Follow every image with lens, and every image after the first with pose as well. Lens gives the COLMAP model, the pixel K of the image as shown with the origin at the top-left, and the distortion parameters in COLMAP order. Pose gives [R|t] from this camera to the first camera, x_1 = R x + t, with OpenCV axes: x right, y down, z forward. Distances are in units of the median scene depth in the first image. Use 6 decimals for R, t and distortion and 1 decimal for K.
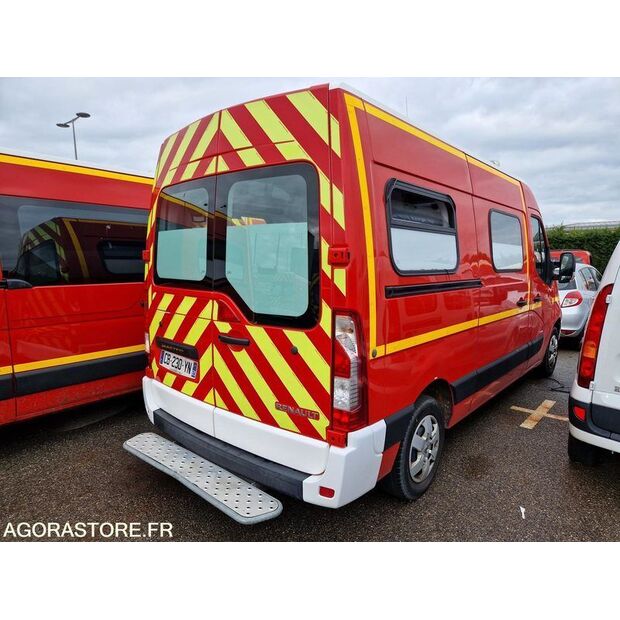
lens RADIAL K [[390.0, 0, 310.9], [0, 390.0, 318.3], [0, 0, 1]] dist [0.048281, -0.034294]
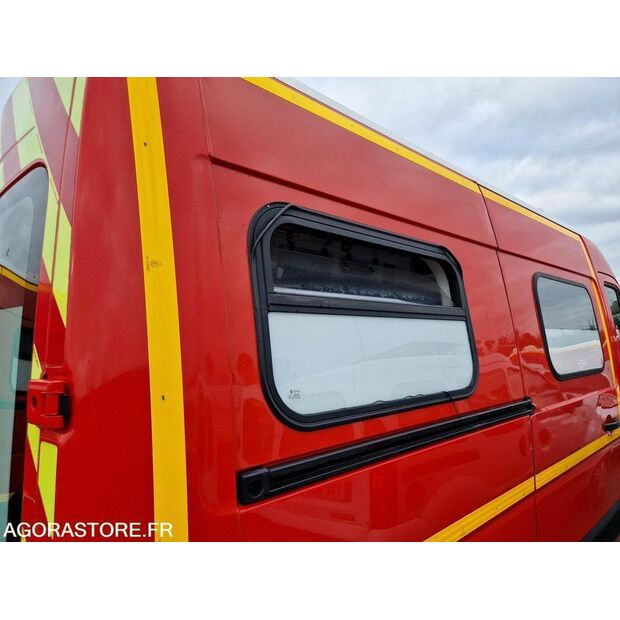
lens RADIAL K [[390.0, 0, 310.9], [0, 390.0, 318.3], [0, 0, 1]] dist [0.048281, -0.034294]
pose [[0.992631, -0.021542, -0.119246, 0.270517], [-0.002100, 0.980865, -0.194680, -0.134470], [0.121158, 0.193496, 0.973591, 0.560098]]
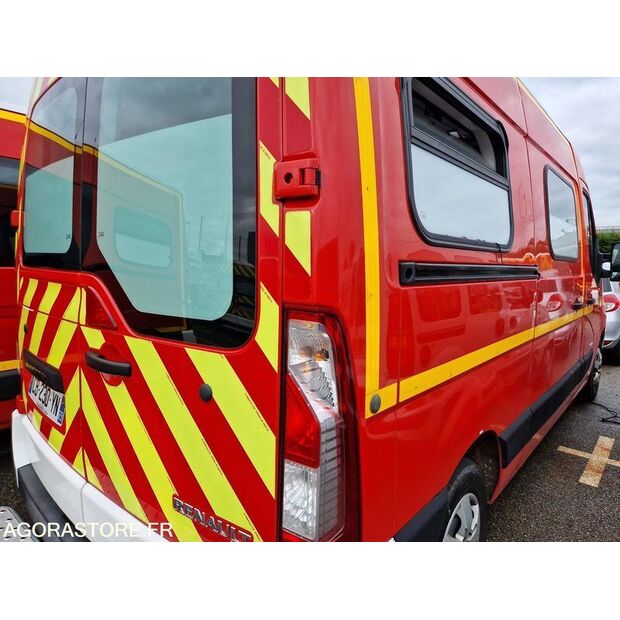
lens RADIAL K [[401.7, 0, 314.3], [0, 401.7, 310.5], [0, 0, 1]] dist [0.055103, -0.041118]
pose [[0.999683, 0.015028, 0.020214, 0.068231], [-0.014494, 0.999550, -0.026278, -0.005046], [-0.020600, 0.025976, 0.999450, 0.452560]]
